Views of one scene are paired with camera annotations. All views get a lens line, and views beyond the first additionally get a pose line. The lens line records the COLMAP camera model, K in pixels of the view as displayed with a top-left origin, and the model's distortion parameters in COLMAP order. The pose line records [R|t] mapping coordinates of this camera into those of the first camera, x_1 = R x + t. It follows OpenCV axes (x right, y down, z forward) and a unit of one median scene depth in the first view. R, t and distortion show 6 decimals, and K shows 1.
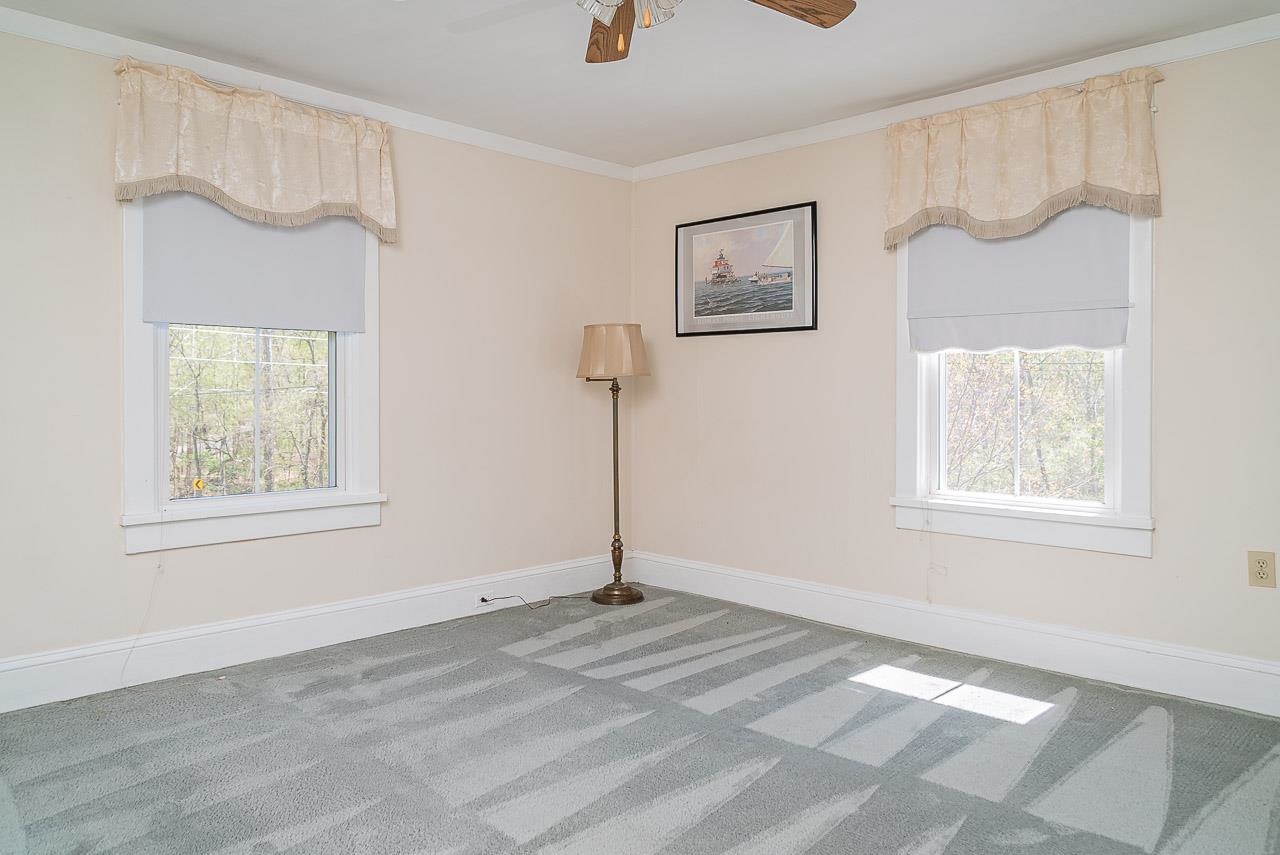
lens RADIAL K [[903.1, 0, 631.6], [0, 903.1, 391.3], [0, 0, 1]] dist [-0.009569, 0.012763]
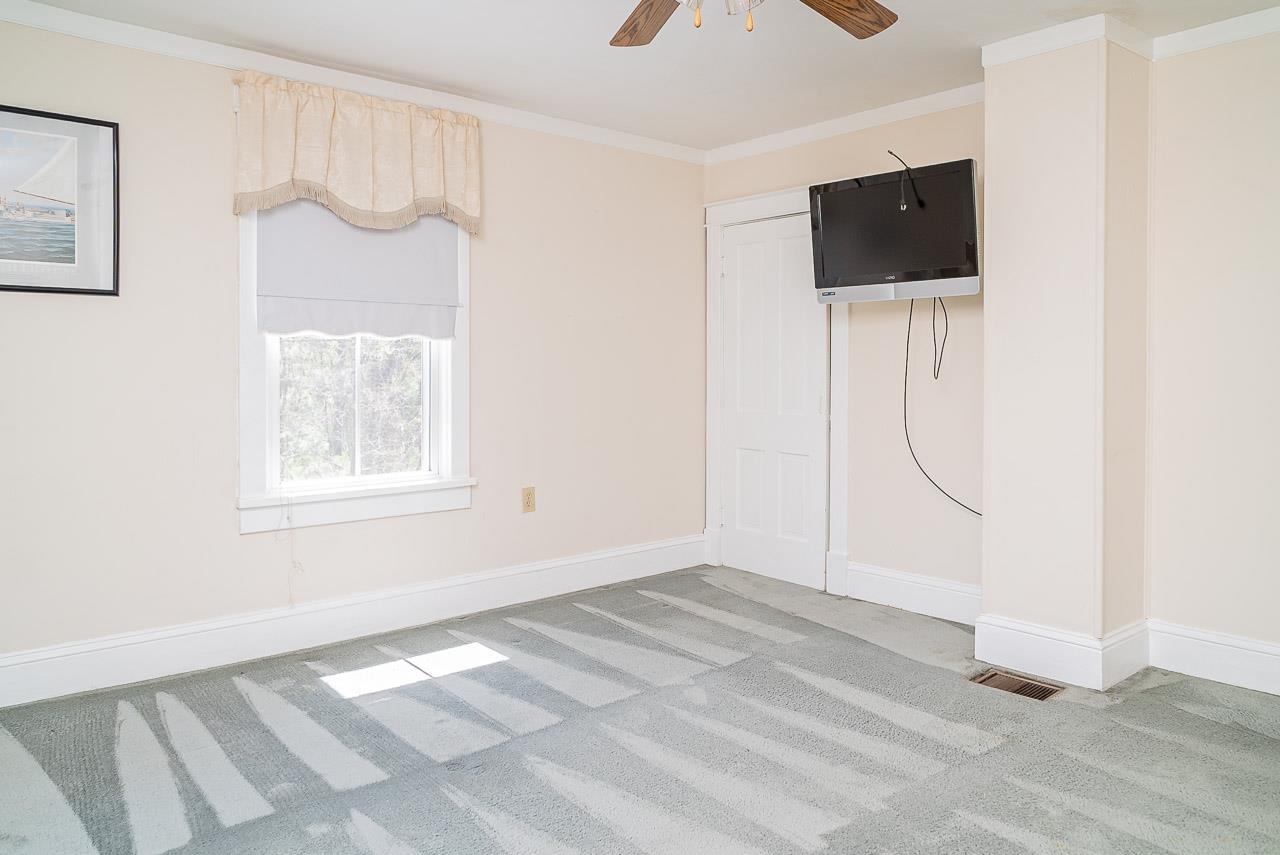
lens RADIAL K [[903.1, 0, 636.1], [0, 903.1, 373.2], [0, 0, 1]] dist [-0.009569, 0.012763]
pose [[0.086748, -0.001642, 0.996229, -0.589914], [0.007287, 0.999973, 0.001013, -0.002009], [-0.996204, 0.007171, 0.086757, 0.598535]]
